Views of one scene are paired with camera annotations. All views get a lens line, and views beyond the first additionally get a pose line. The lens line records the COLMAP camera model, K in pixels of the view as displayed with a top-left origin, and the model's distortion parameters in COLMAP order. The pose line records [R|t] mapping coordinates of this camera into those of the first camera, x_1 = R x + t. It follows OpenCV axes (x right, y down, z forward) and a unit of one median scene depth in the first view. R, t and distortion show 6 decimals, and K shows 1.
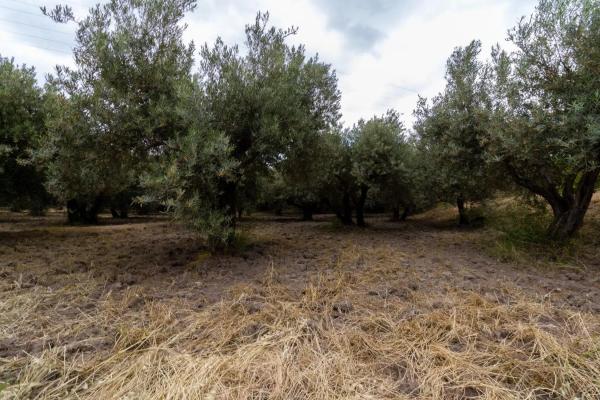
lens RADIAL K [[276.4, 0, 301.0], [0, 276.4, 200.2], [0, 0, 1]] dist [-0.009342, -0.007475]
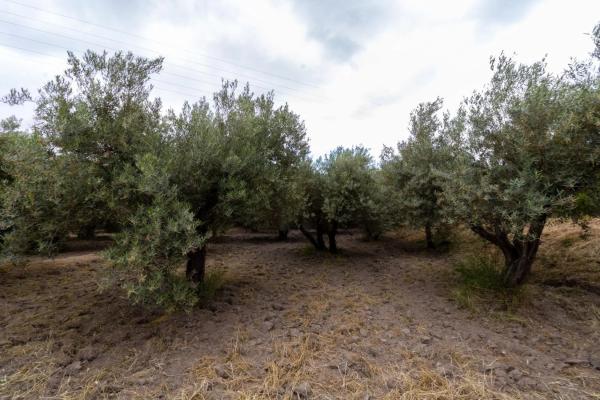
lens RADIAL K [[276.4, 0, 300.0], [0, 276.4, 199.9], [0, 0, 1]] dist [-0.009342, -0.007475]
pose [[0.997114, 0.002212, 0.075881, 0.033840], [-0.000667, 0.999792, -0.020383, -0.171260], [-0.075910, 0.020274, 0.996909, -0.025515]]
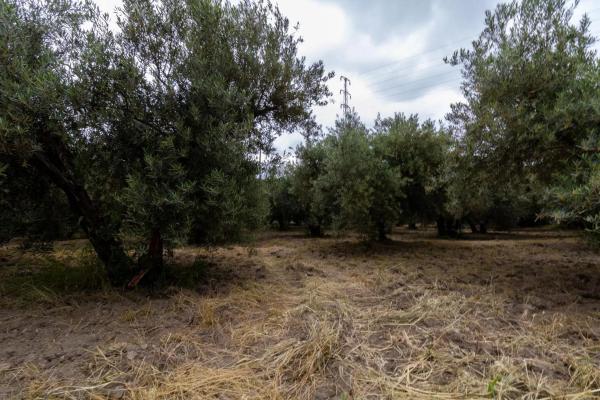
lens RADIAL K [[276.4, 0, 304.1], [0, 276.4, 199.4], [0, 0, 1]] dist [-0.009342, -0.007475]
pose [[0.435099, -0.077743, -0.897020, -0.085667], [0.025882, 0.996934, -0.073848, -0.005716], [0.900010, 0.008915, 0.435777, -0.067690]]
